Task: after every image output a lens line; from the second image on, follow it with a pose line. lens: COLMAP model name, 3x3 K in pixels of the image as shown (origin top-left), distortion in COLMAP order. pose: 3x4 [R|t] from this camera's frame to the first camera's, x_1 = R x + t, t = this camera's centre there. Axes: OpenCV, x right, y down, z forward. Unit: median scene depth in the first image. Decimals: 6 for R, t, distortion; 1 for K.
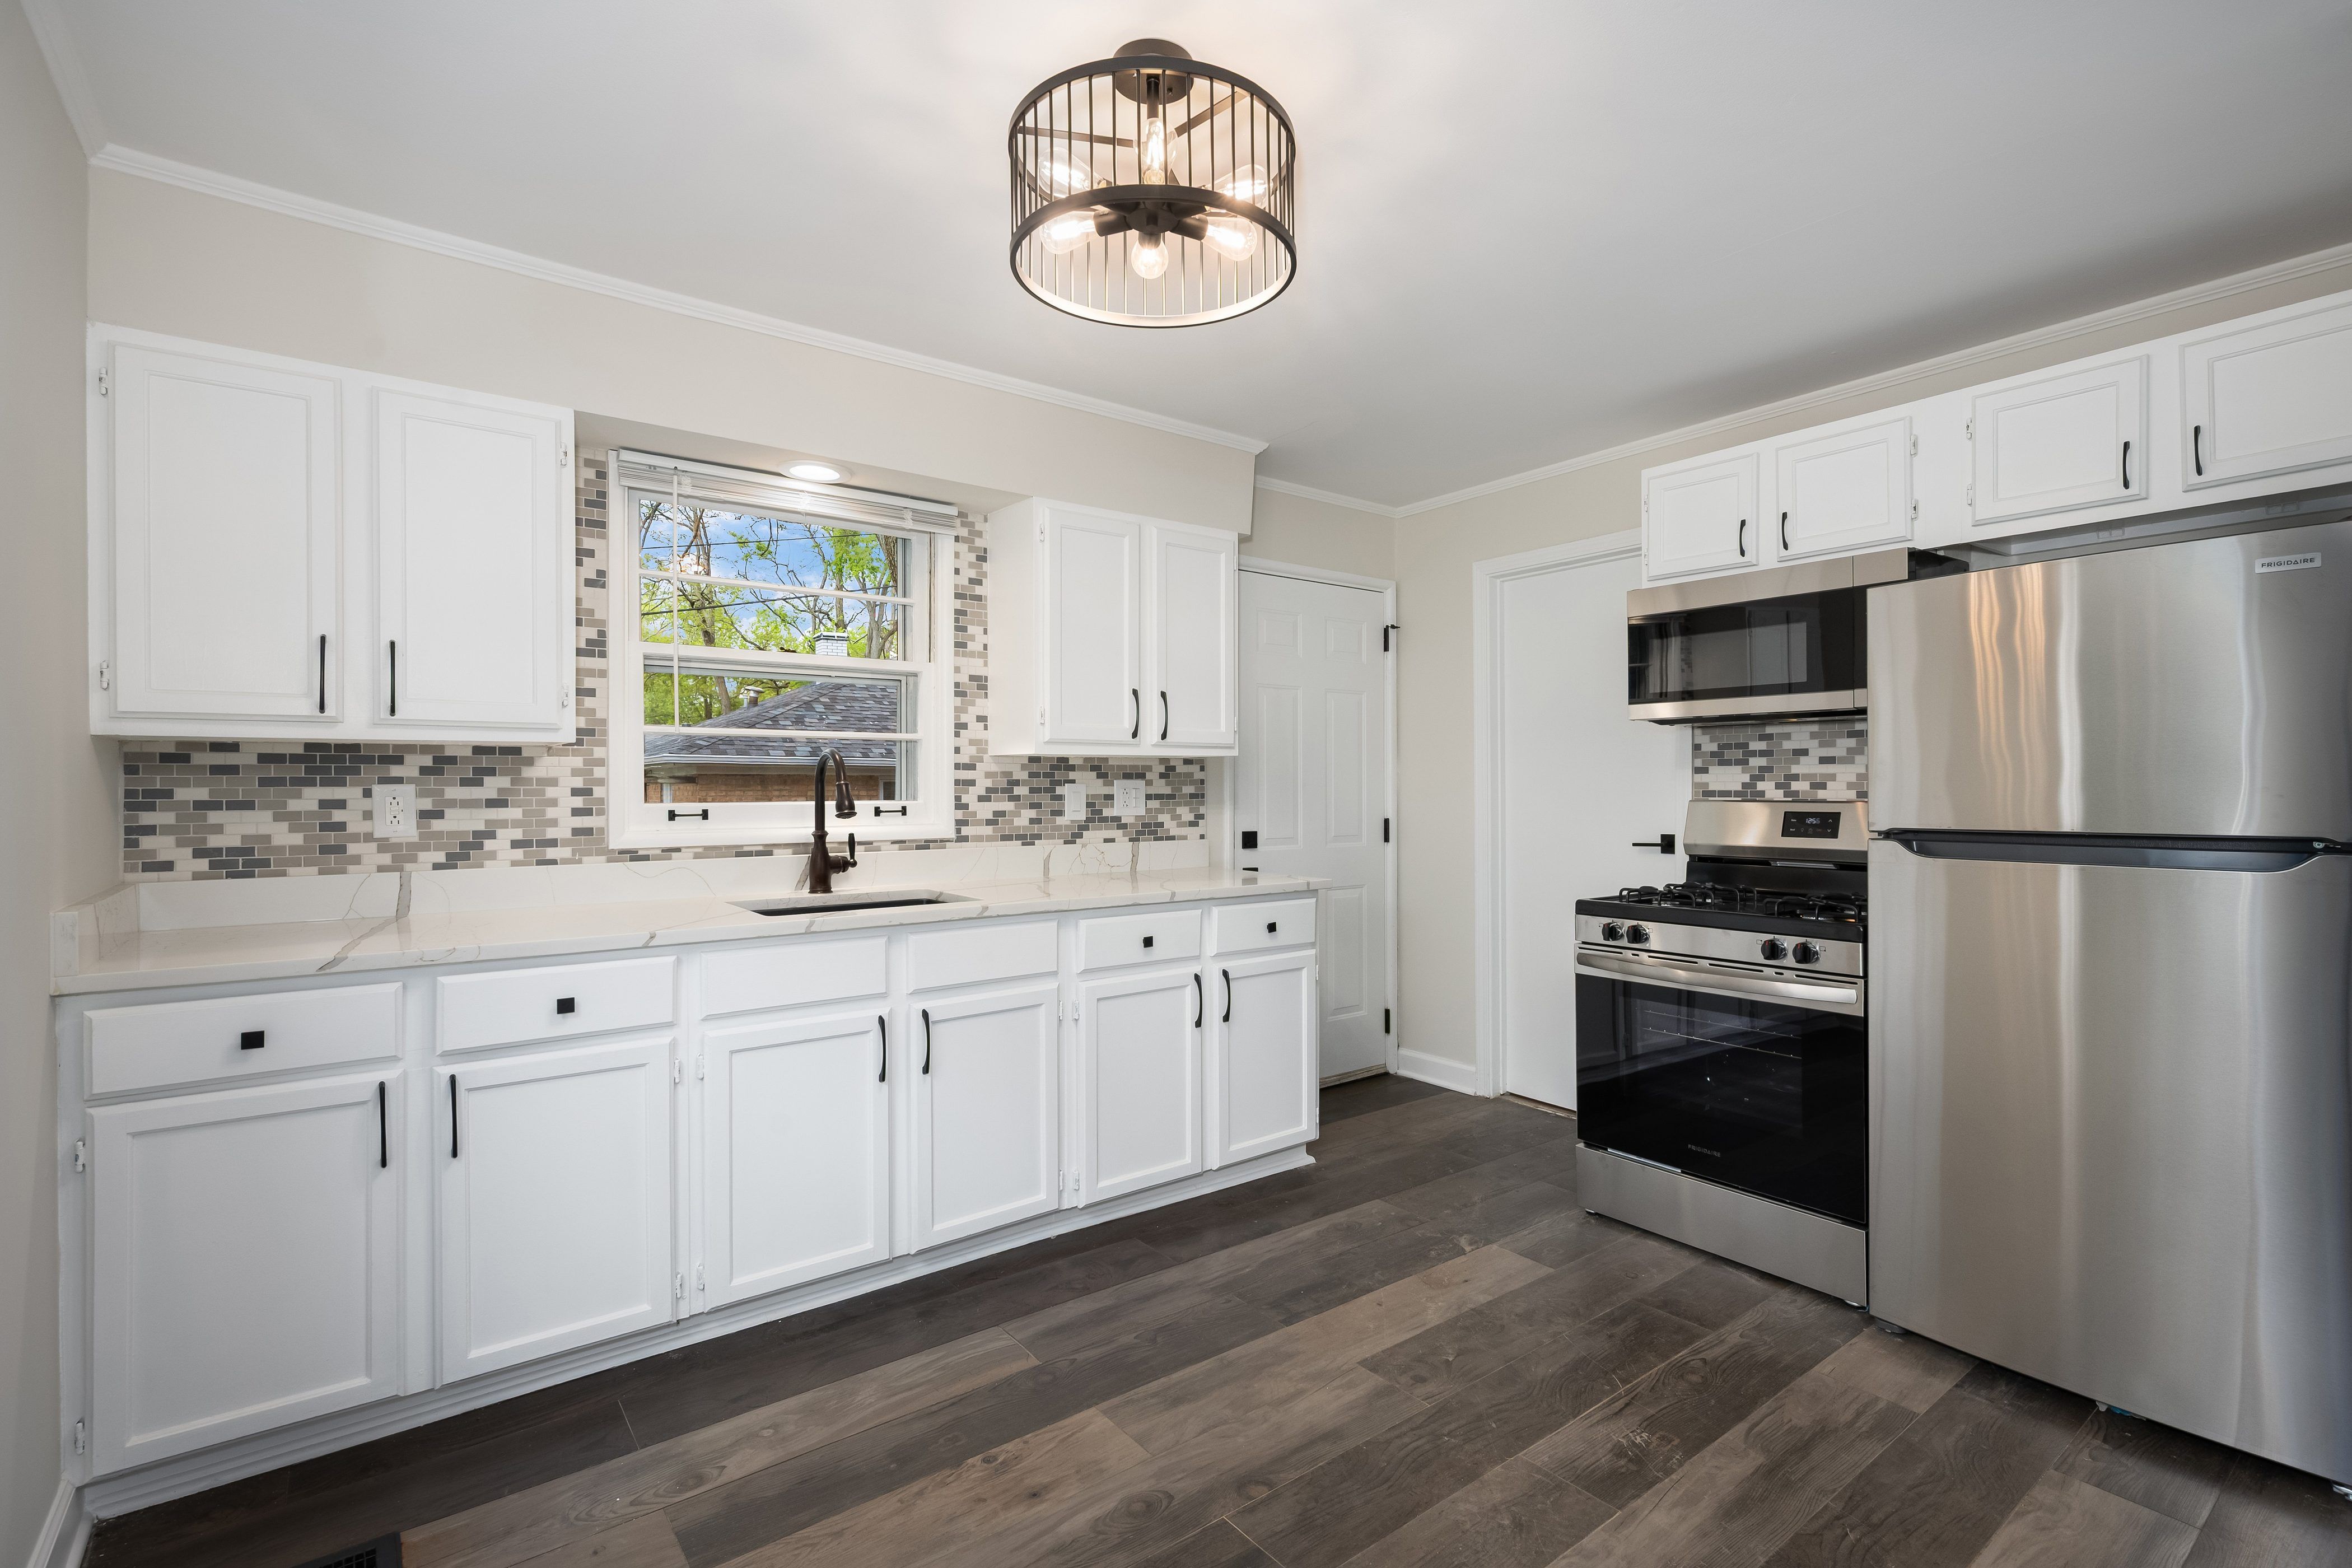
lens RADIAL K [[1059.7, 0, 1248.1], [0, 1059.7, 782.1], [0, 0, 1]] dist [0.000040, -0.000523]
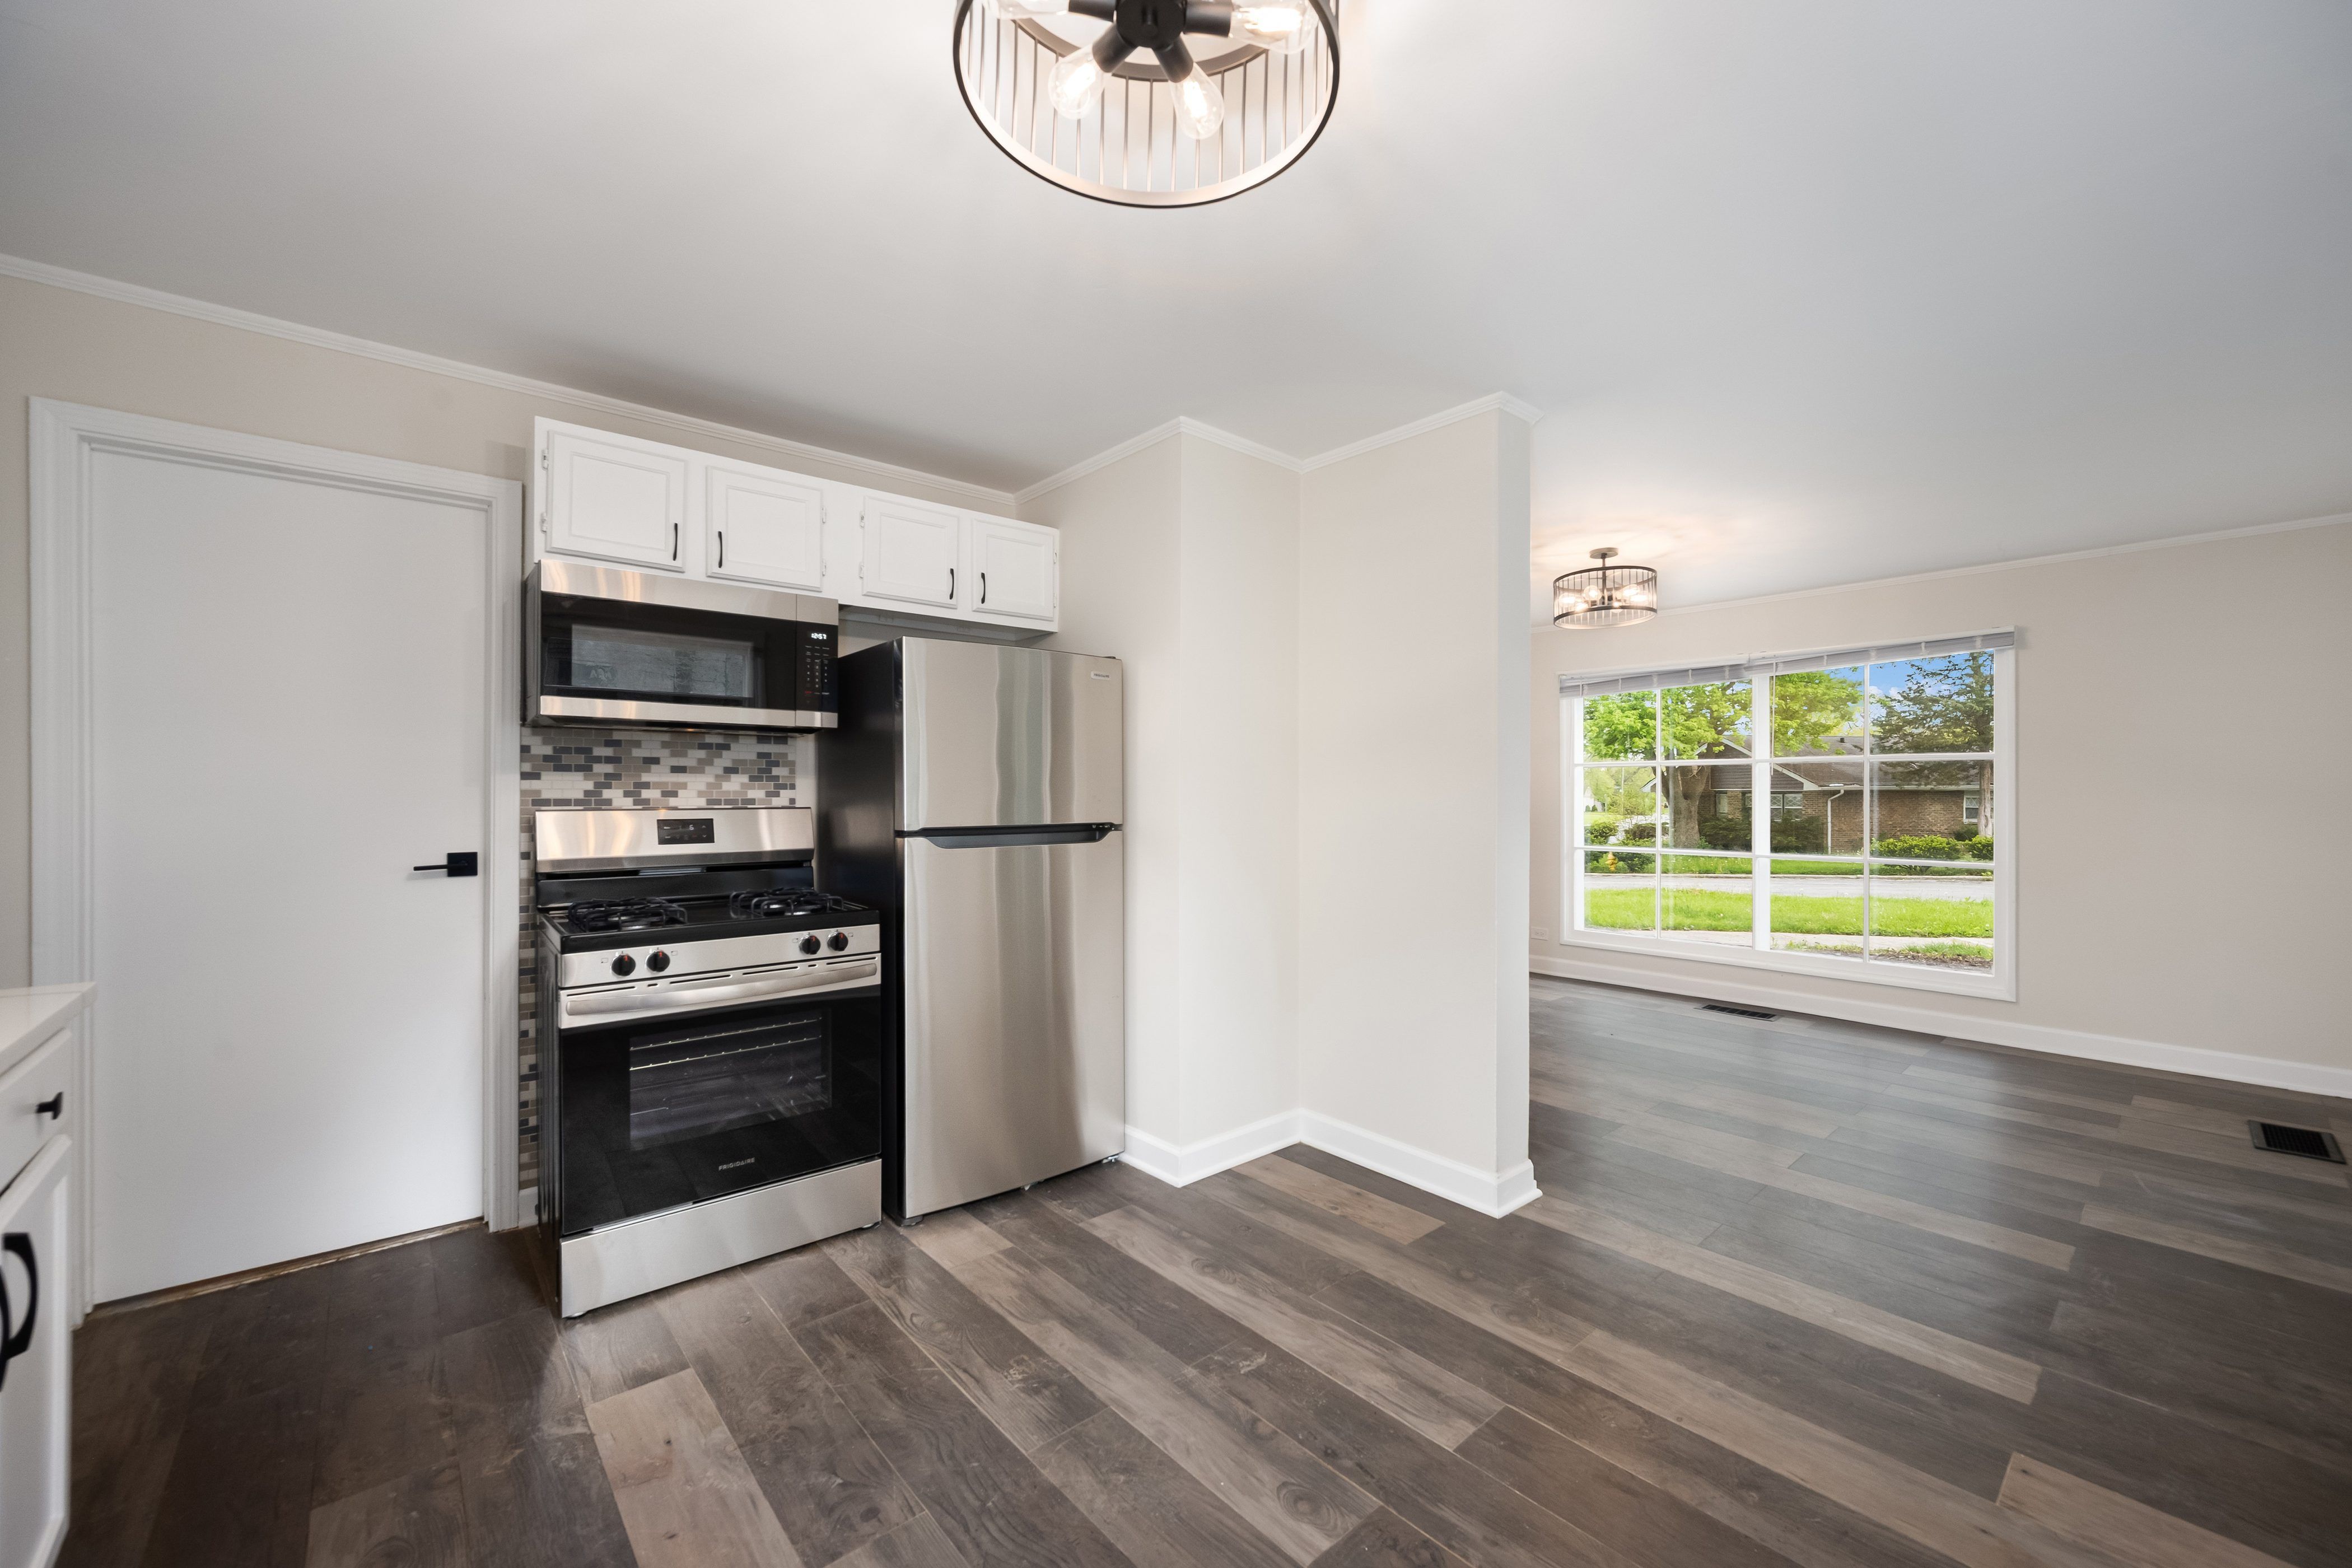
lens RADIAL K [[931.2, 0, 1180.7], [0, 931.2, 783.8], [0, 0, 1]] dist [-0.002128, 0.000869]
pose [[-0.024115, 0.012029, 0.999637, -0.386980], [-0.006049, 0.999908, -0.012178, 0.001803], [-0.999691, -0.006340, -0.024040, 0.525055]]
